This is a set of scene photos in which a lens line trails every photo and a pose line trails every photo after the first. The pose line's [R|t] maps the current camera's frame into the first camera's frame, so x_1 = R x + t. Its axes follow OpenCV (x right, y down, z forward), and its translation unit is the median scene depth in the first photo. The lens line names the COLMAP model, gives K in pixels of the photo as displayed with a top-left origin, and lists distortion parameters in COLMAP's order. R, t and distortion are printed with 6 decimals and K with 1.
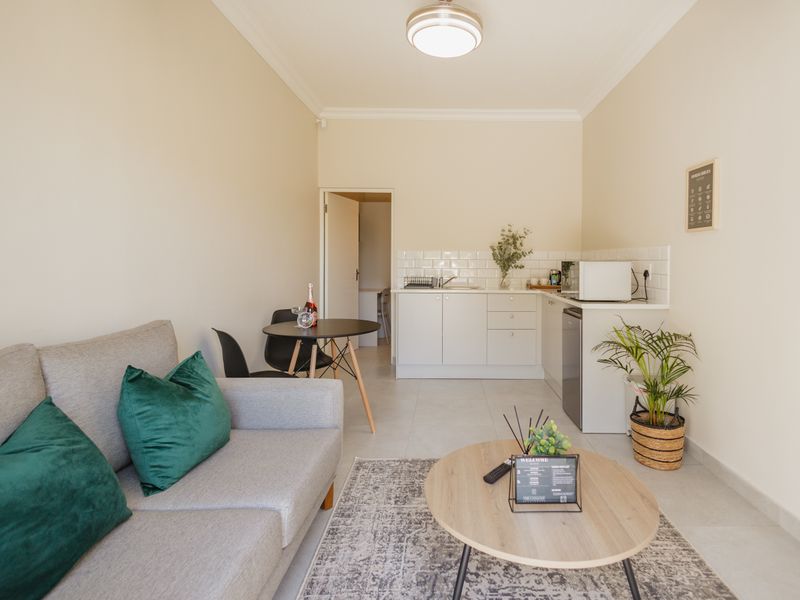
lens RADIAL K [[436.5, 0, 467.0], [0, 436.5, 265.1], [0, 0, 1]] dist [-0.001152, 0.000332]
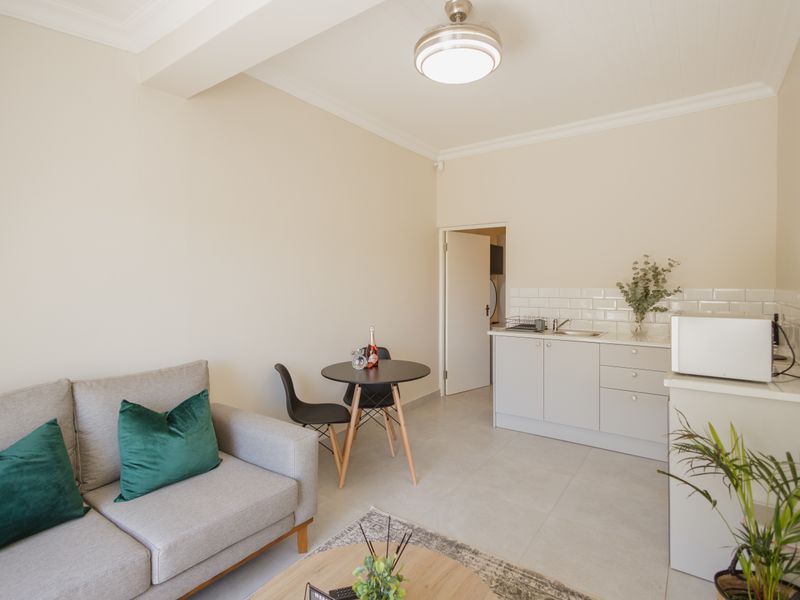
lens RADIAL K [[424.0, 0, 398.8], [0, 424.0, 289.8], [0, 0, 1]] dist [0.000182, -0.000973]
pose [[0.799751, 0.002427, -0.600326, 0.209701], [-0.000474, 0.999994, 0.003412, -0.034865], [0.600331, -0.002444, 0.799748, 0.139887]]
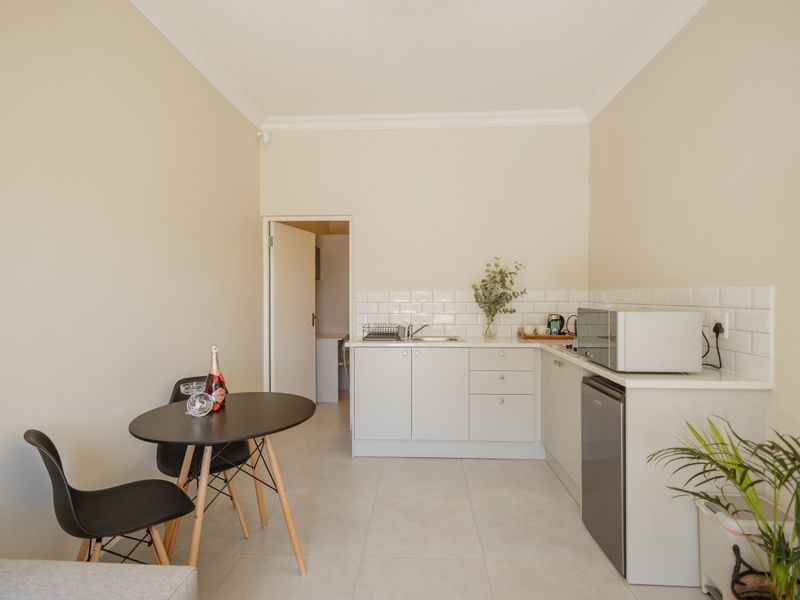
lens RADIAL K [[422.8, 0, 410.0], [0, 422.8, 301.6], [0, 0, 1]] dist [-0.000320, 0.000283]
pose [[0.997049, -0.006464, -0.076500, -0.000199], [0.006845, 0.999965, 0.004715, -0.018936], [0.076467, -0.005225, 0.997058, 0.240636]]
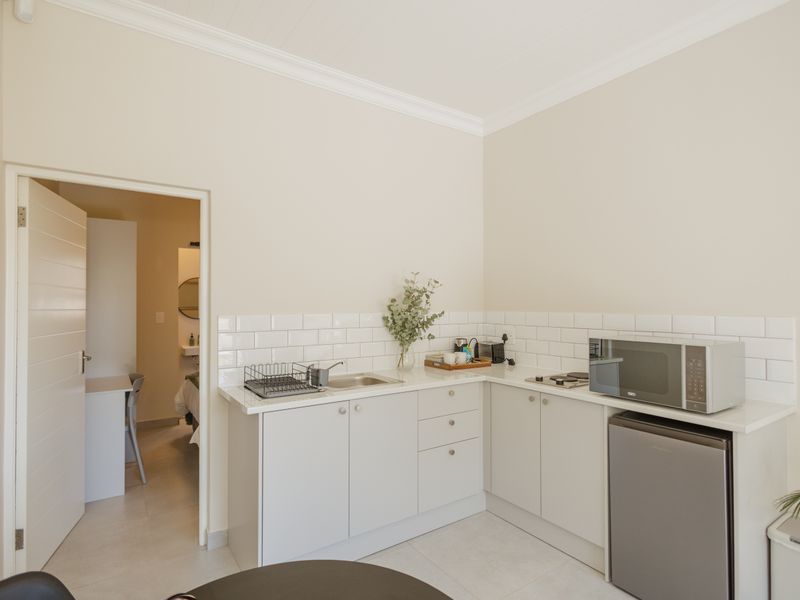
lens RADIAL K [[422.8, 0, 410.0], [0, 422.8, 301.6], [0, 0, 1]] dist [-0.000320, 0.000283]
pose [[0.832628, -0.002521, 0.553828, -0.264044], [0.009717, 0.999902, -0.010058, -0.045822], [-0.553748, 0.013756, 0.832571, 0.512424]]
